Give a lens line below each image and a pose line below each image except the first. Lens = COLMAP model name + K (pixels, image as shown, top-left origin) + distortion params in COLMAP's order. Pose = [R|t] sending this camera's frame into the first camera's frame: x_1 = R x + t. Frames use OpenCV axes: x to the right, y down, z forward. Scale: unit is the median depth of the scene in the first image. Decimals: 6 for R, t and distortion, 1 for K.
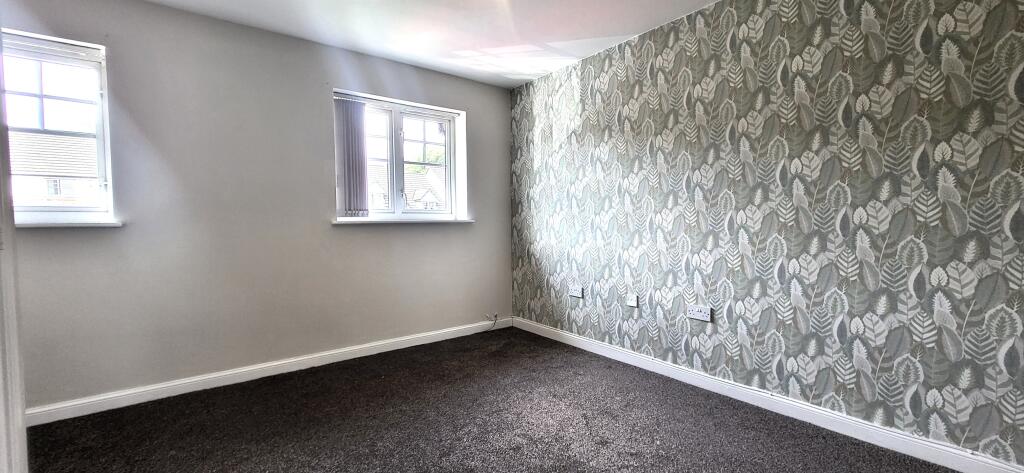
lens RADIAL K [[403.0, 0, 511.5], [0, 403.0, 239.6], [0, 0, 1]] dist [0.004399, 0.000515]
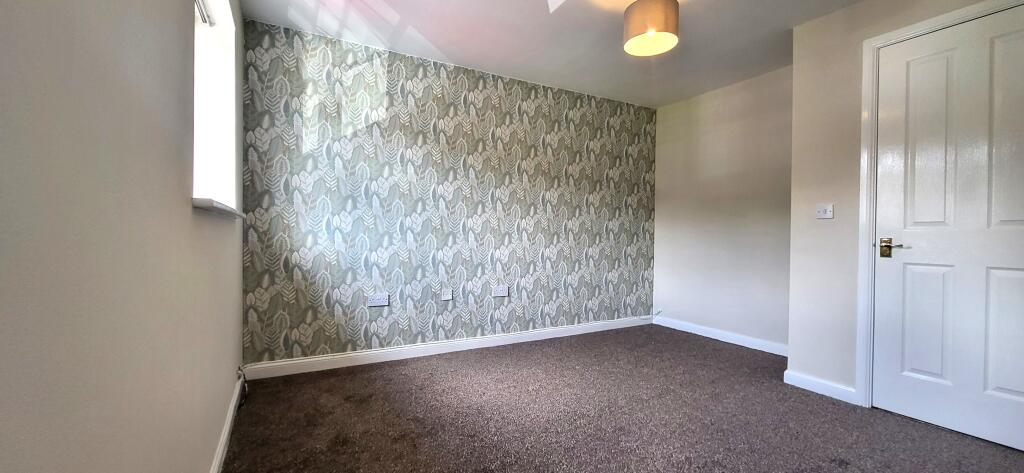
lens RADIAL K [[403.0, 0, 507.5], [0, 403.0, 232.1], [0, 0, 1]] dist [0.004399, 0.000515]
pose [[0.166209, 0.002547, 0.986087, -0.736094], [0.029080, 0.999549, -0.007483, -0.008810], [-0.985662, 0.029919, 0.166060, 0.608713]]
